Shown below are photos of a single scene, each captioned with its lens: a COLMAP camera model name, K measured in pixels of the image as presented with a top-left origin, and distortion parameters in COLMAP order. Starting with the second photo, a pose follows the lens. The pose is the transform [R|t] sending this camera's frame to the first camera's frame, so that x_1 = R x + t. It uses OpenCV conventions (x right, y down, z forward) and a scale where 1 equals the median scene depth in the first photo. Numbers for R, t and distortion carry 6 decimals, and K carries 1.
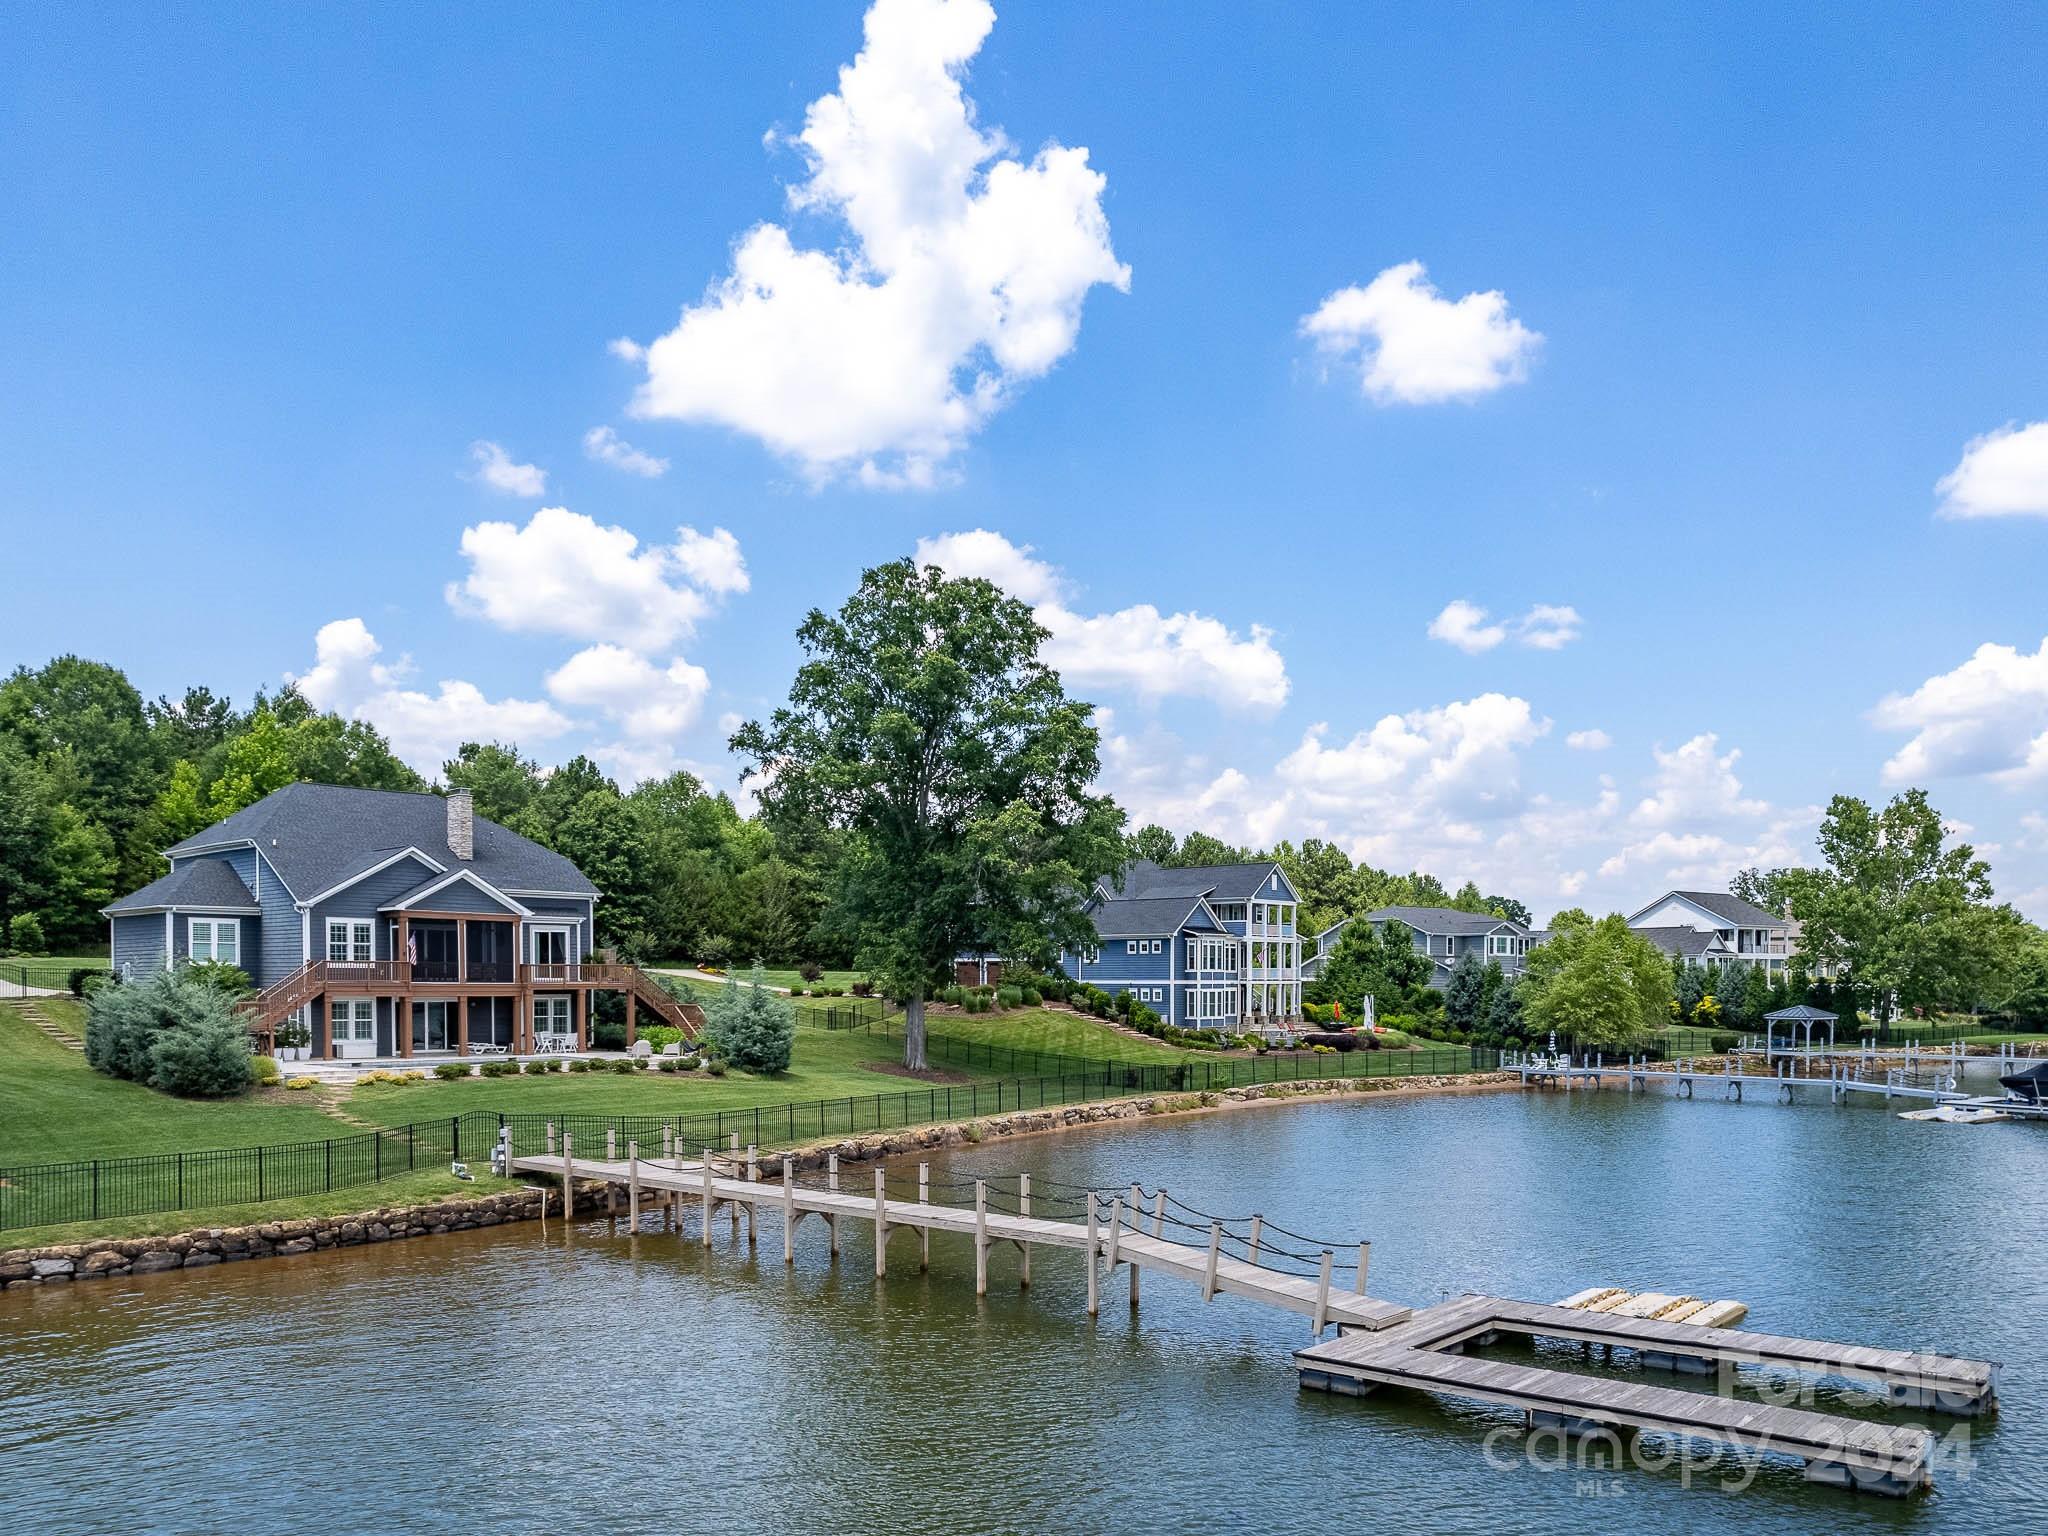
lens RADIAL K [[1485.5, 0, 1091.0], [0, 1485.5, 981.3], [0, 0, 1]] dist [0.000947, 0.006159]
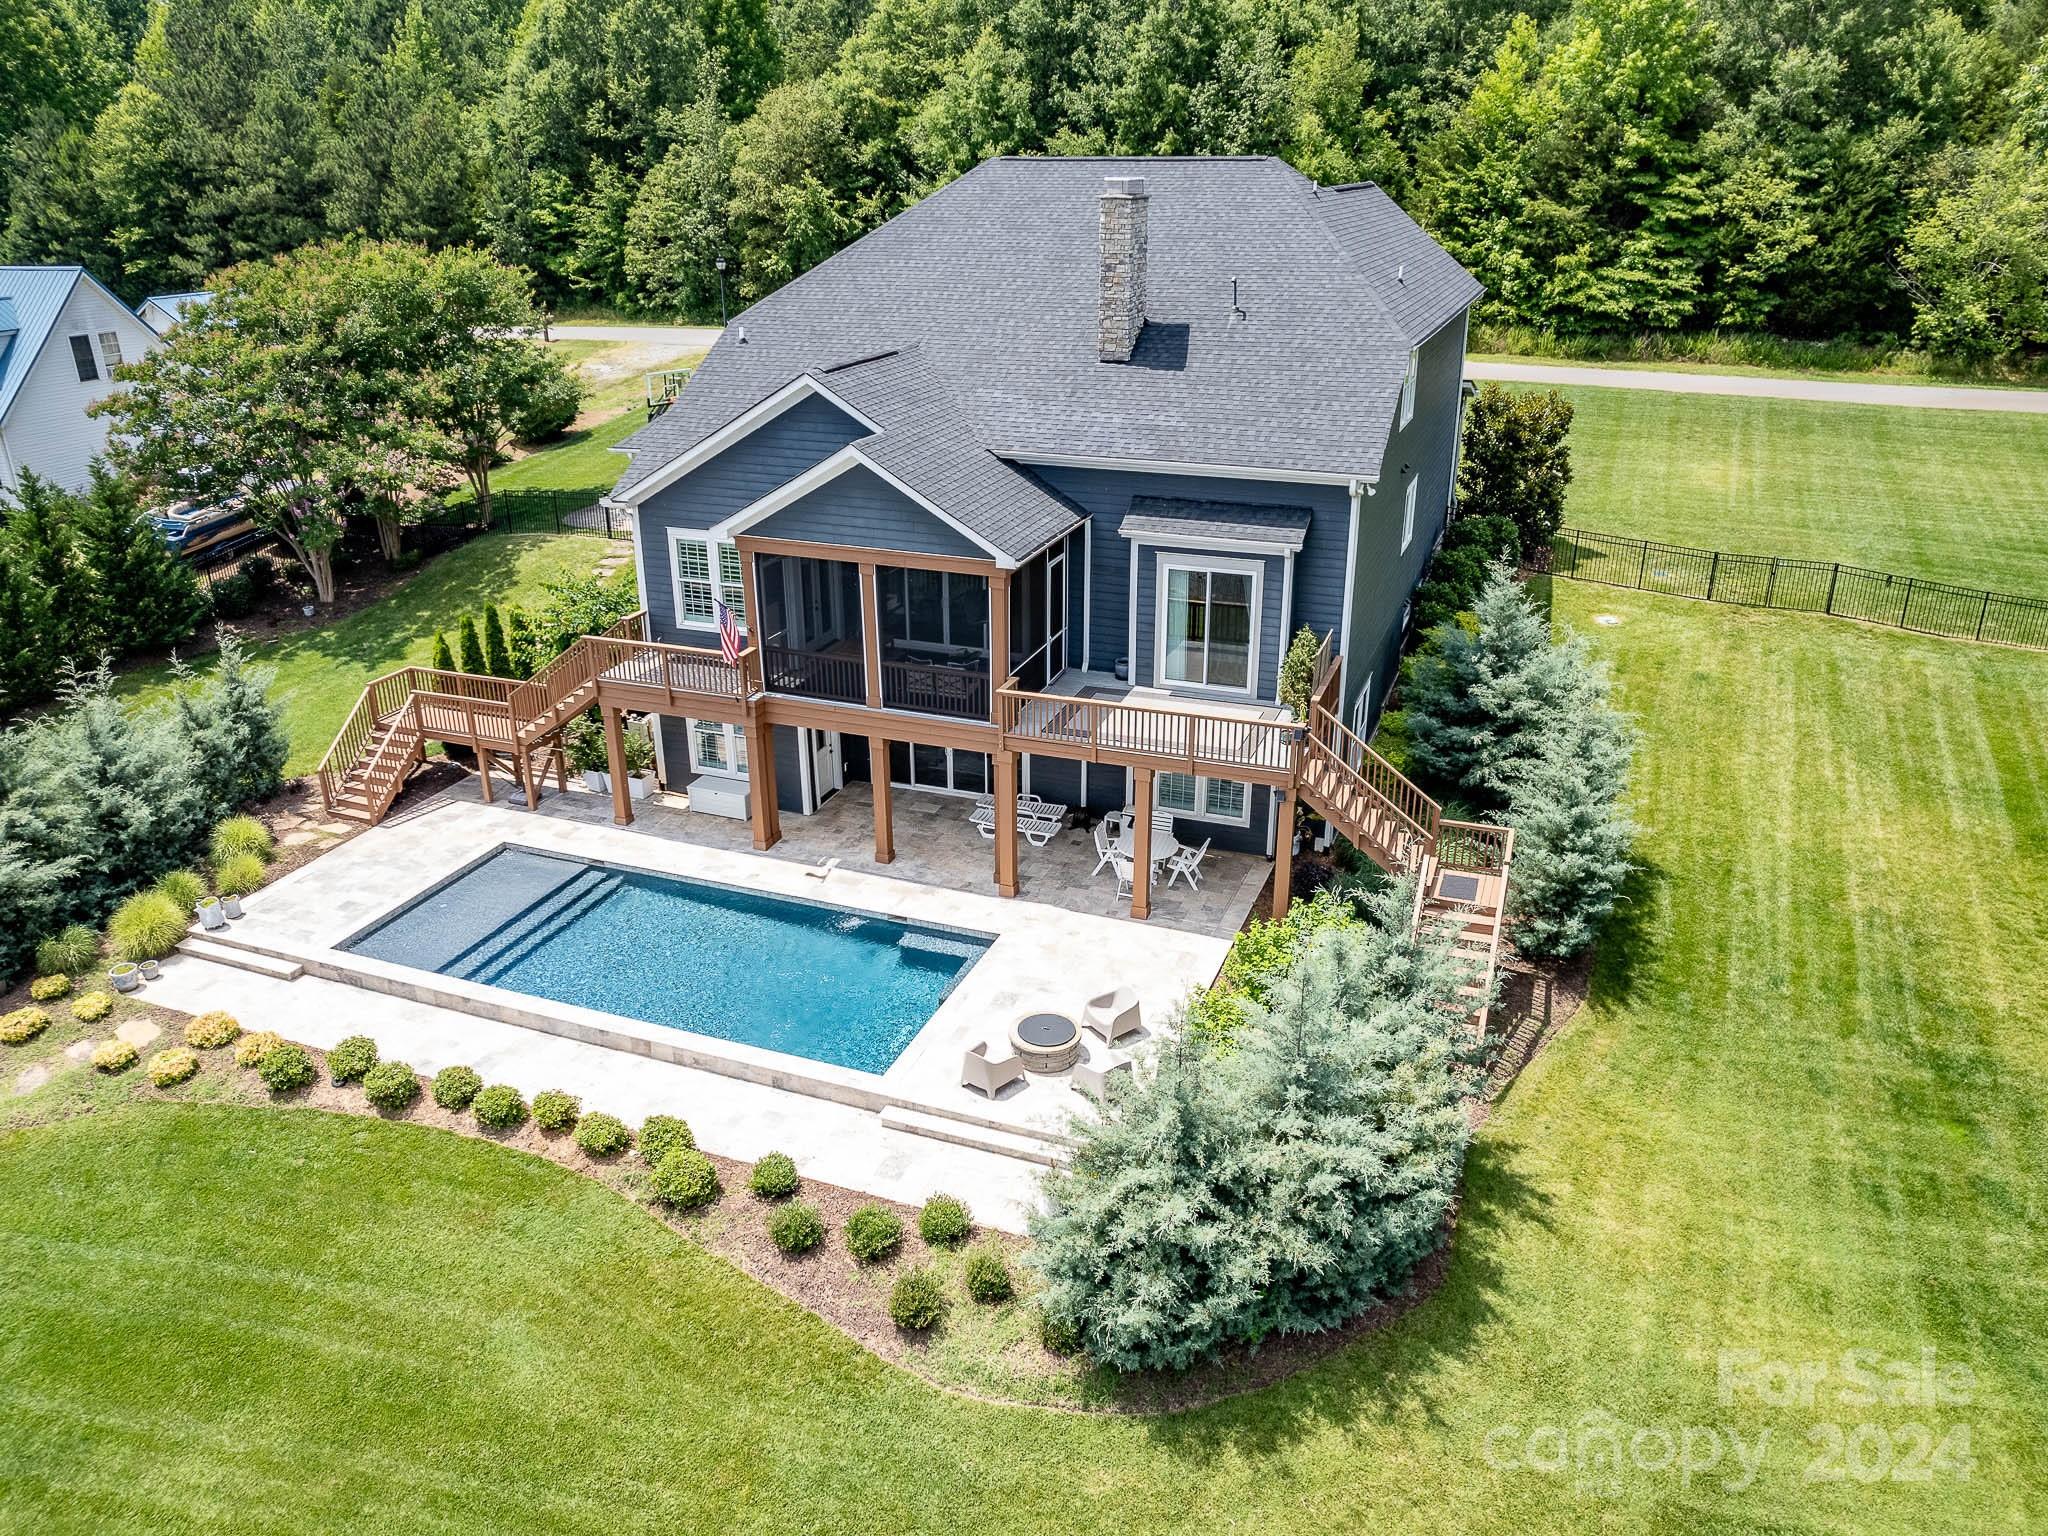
lens RADIAL K [[1487.4, 0, 1024.0], [0, 1487.4, 768.0], [0, 0, 1]] dist [-0.042988, 0.004939]
pose [[0.342518, 0.361018, -0.867380, -0.020701], [0.000696, 0.923127, 0.384496, -0.102345], [0.939511, -0.132300, 0.315936, 0.624474]]
